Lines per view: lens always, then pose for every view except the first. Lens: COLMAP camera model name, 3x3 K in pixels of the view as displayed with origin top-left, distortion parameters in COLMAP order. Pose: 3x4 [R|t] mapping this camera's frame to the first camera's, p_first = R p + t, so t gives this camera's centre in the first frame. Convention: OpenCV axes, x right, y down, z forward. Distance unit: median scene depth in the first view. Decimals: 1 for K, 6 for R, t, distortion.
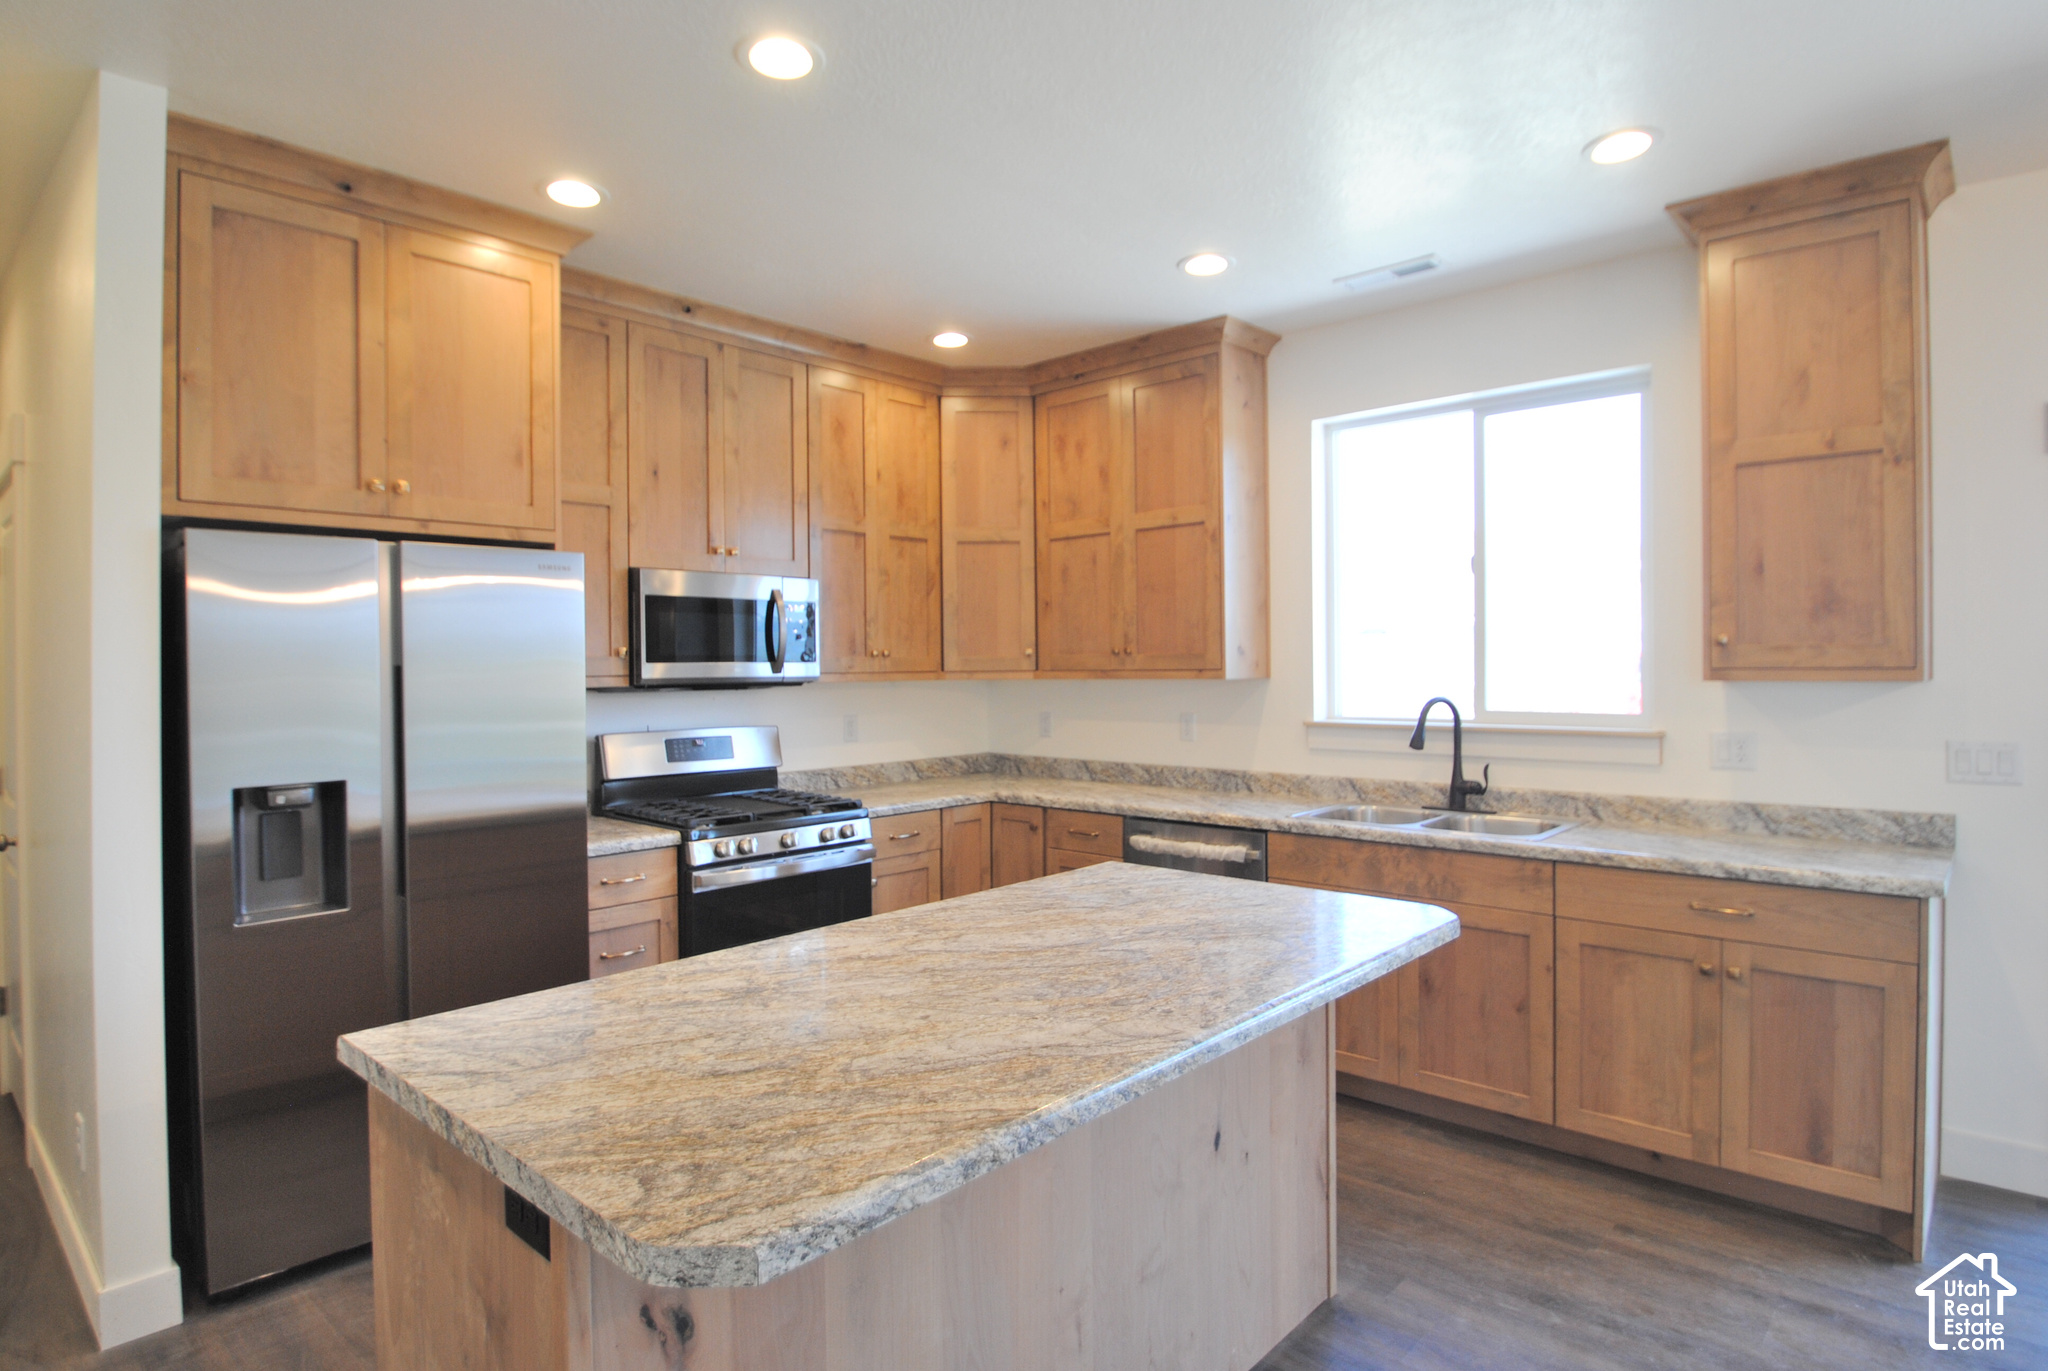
lens RADIAL K [[1094.5, 0, 1024.0], [0, 1094.5, 685.5], [0, 0, 1]] dist [0.002091, -0.025300]
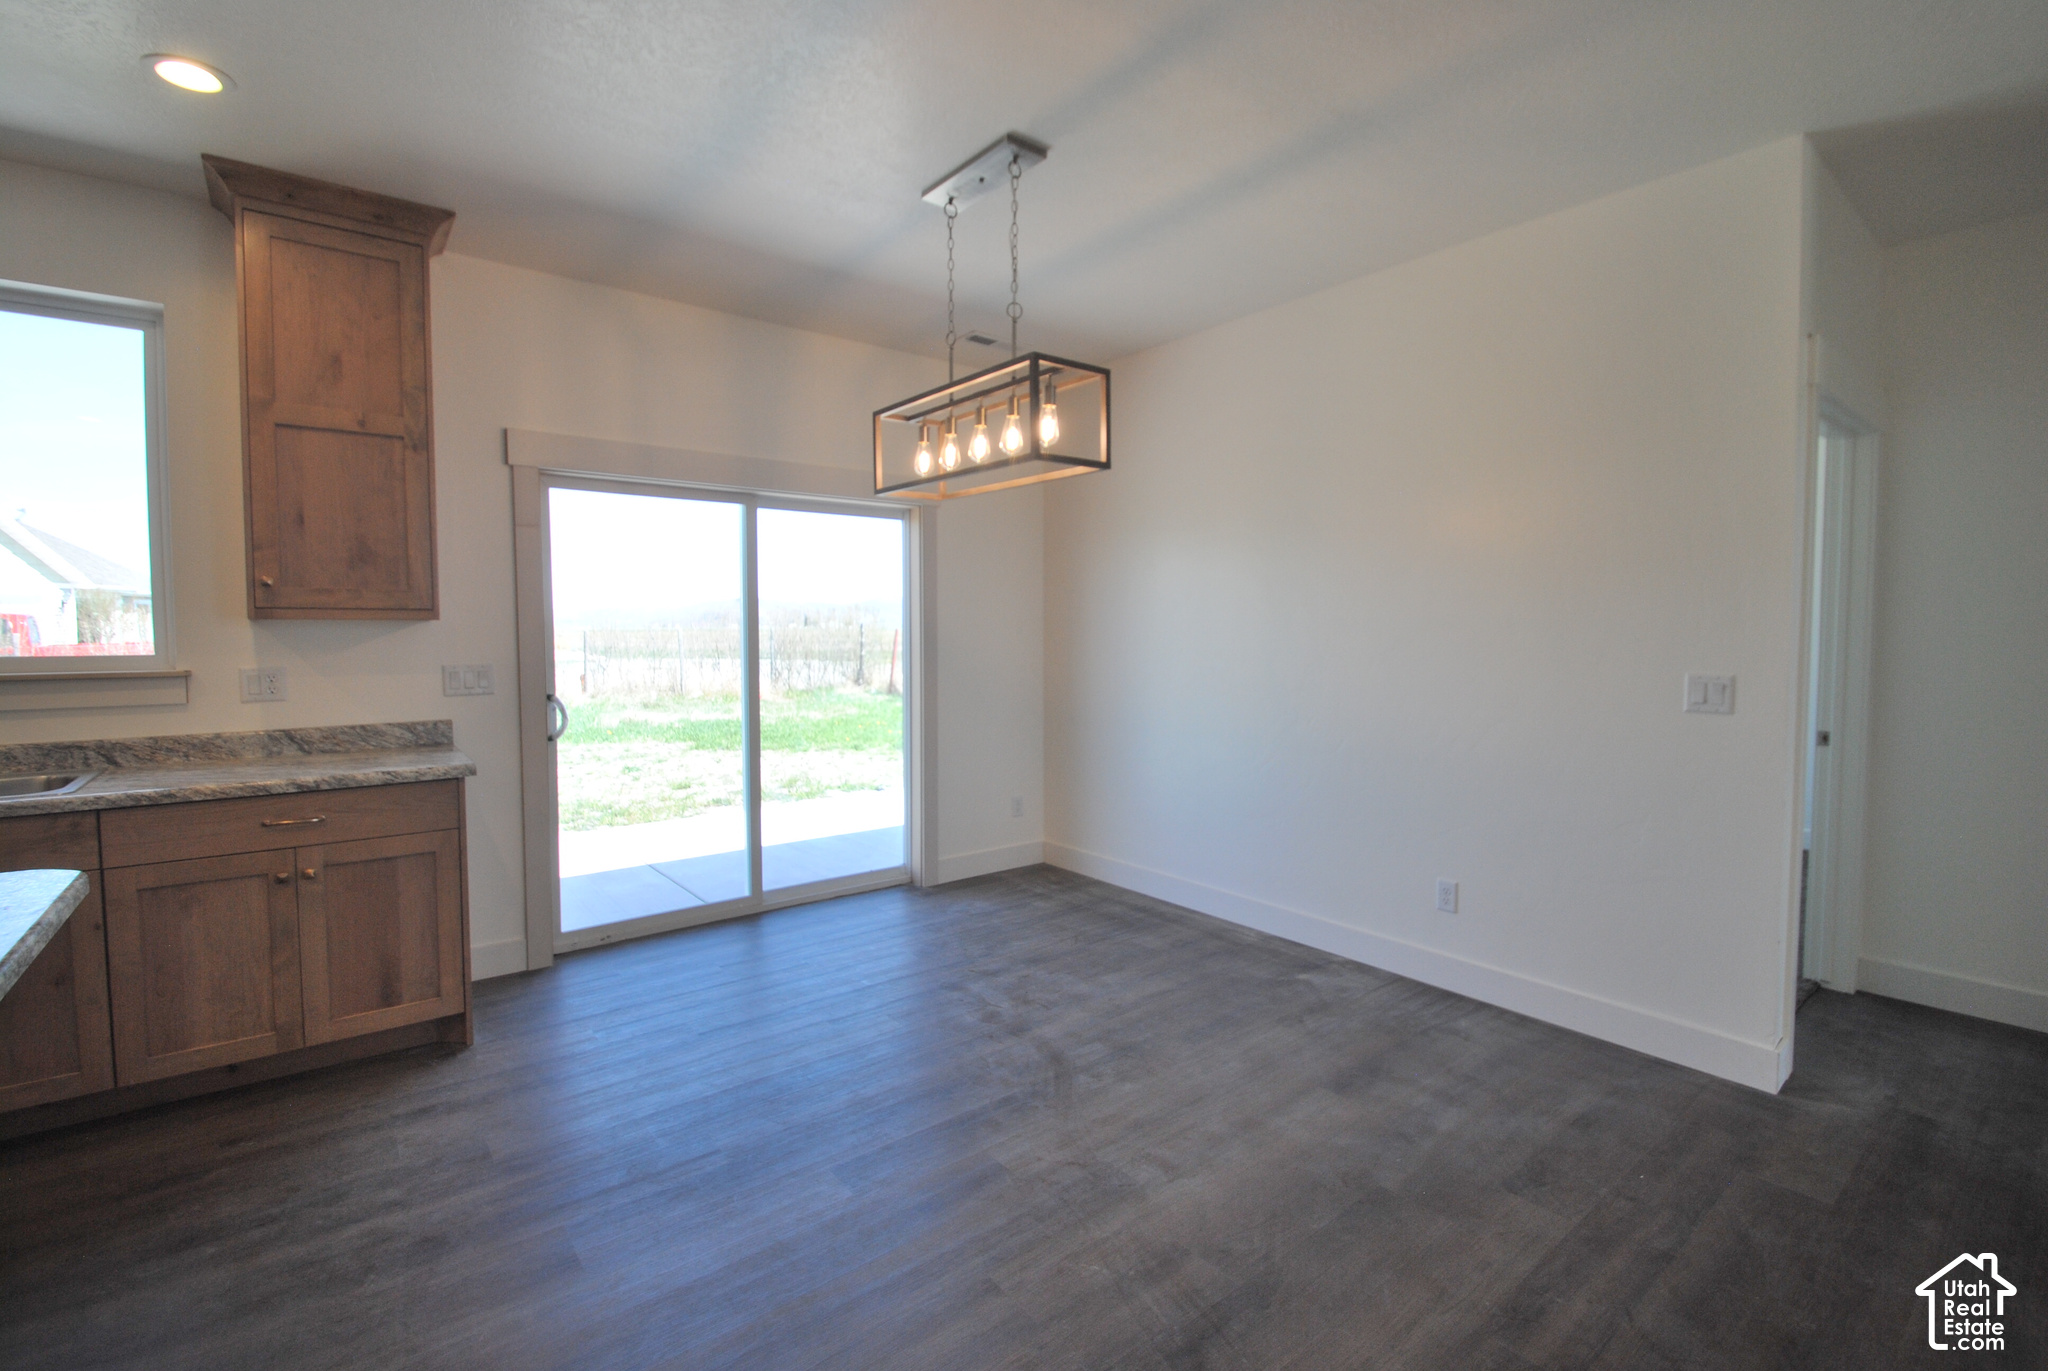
lens RADIAL K [[886.3, 0, 1024.0], [0, 886.3, 685.5], [0, 0, 1]] dist [0.000430, -0.014639]
pose [[0.153544, -0.053916, 0.986670, -0.127363], [0.013204, 0.998533, 0.052509, 0.027478], [-0.988054, 0.004965, 0.154031, 0.113216]]
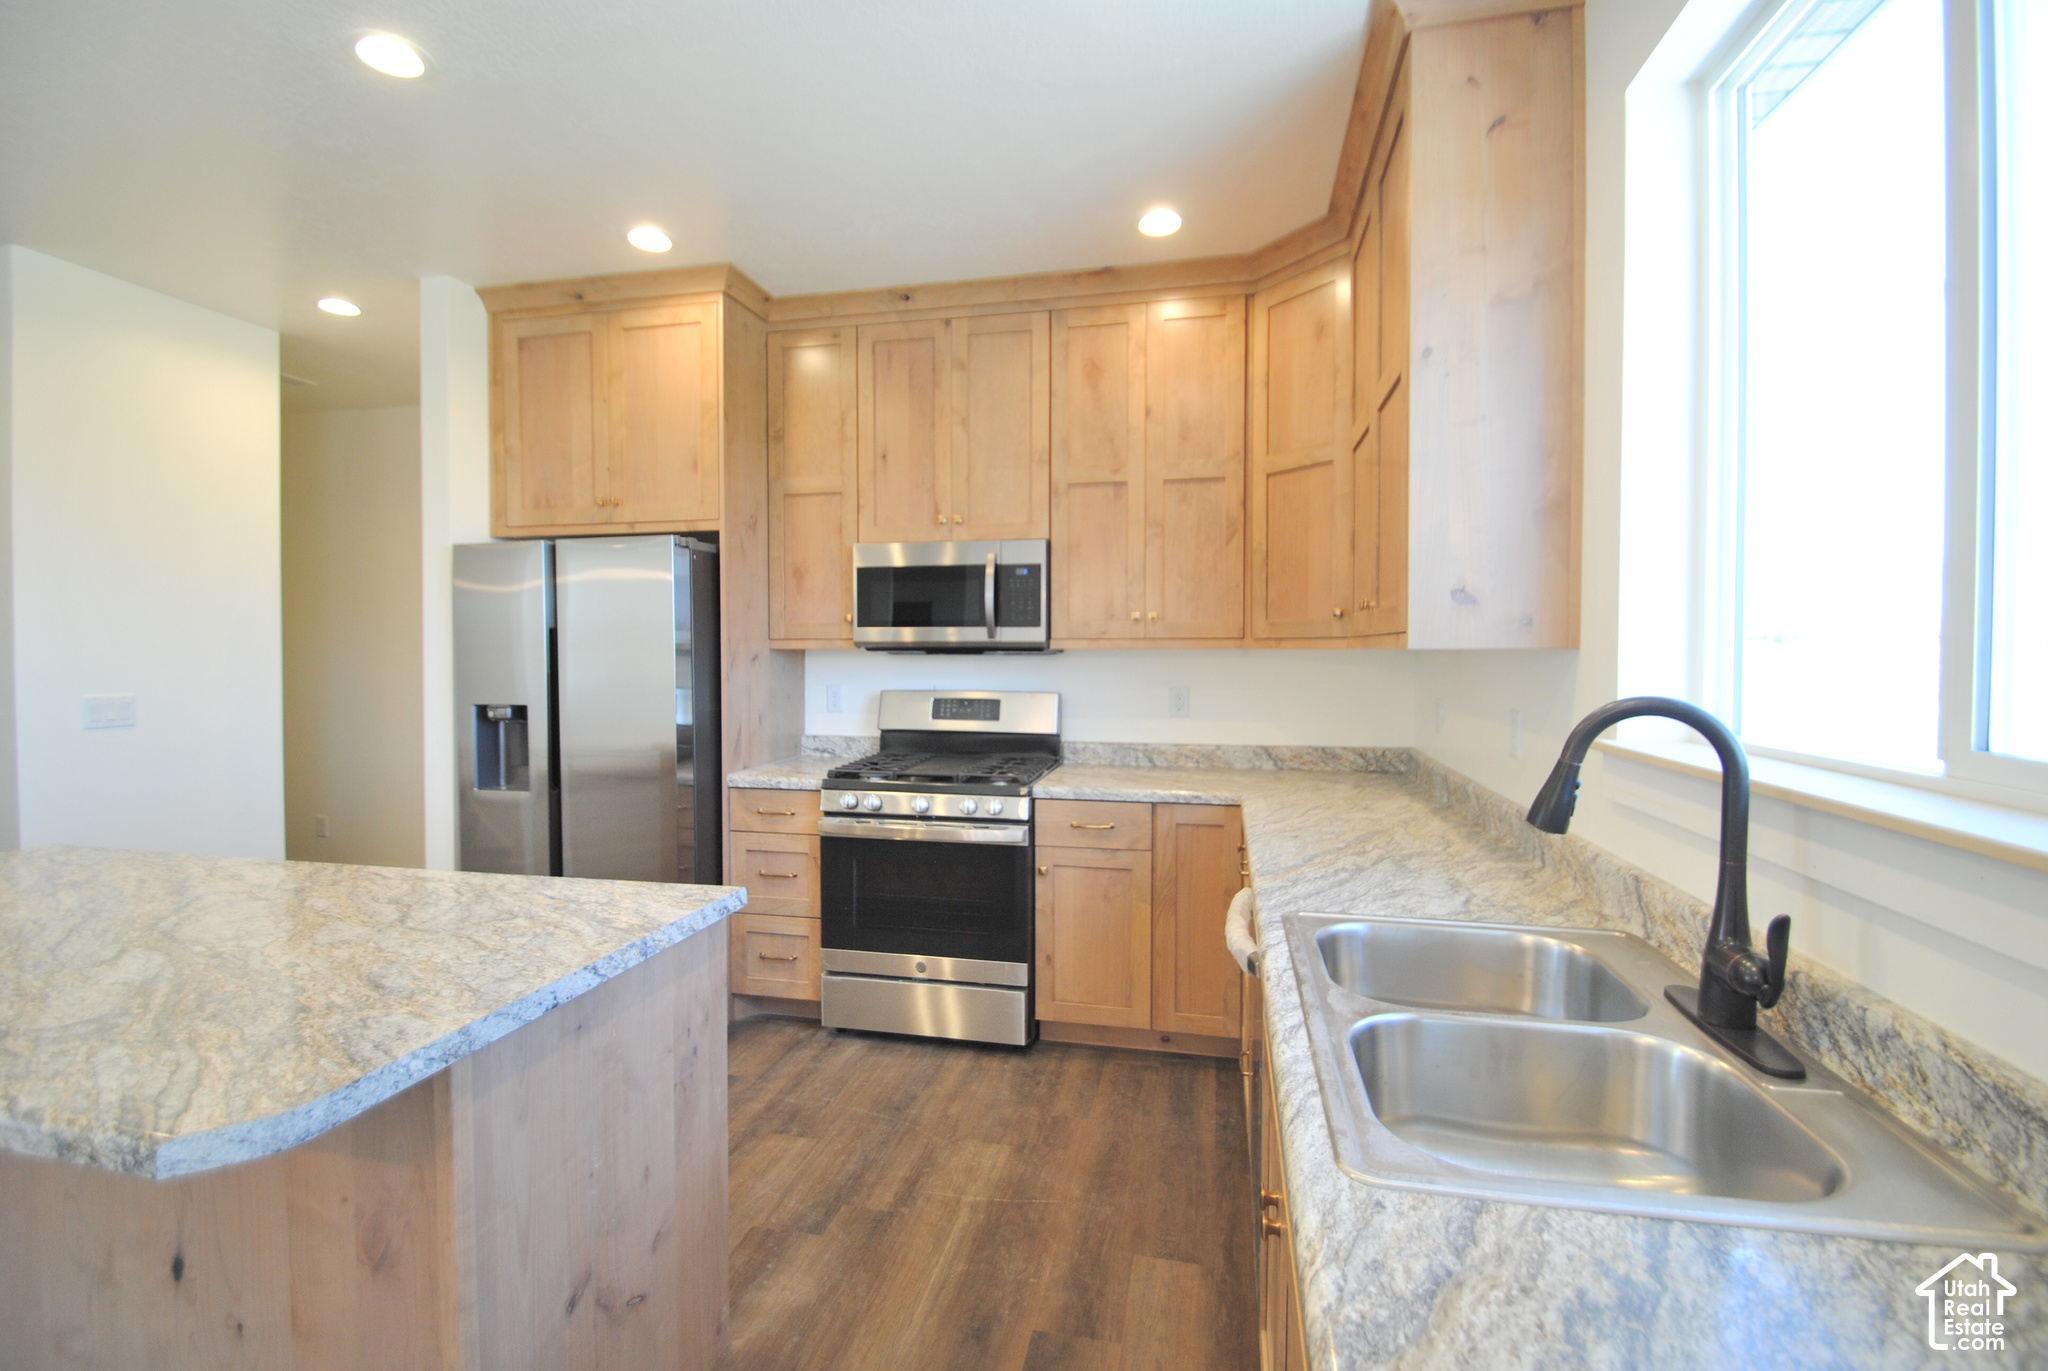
lens RADIAL K [[852.3, 0, 1024.0], [0, 852.3, 685.5], [0, 0, 1]] dist [-0.000342, -0.006864]
pose [[0.507974, 0.047025, -0.860088, 0.636399], [-0.020143, 0.998884, 0.042717, -0.002825], [0.861137, -0.004374, 0.508354, 0.882820]]
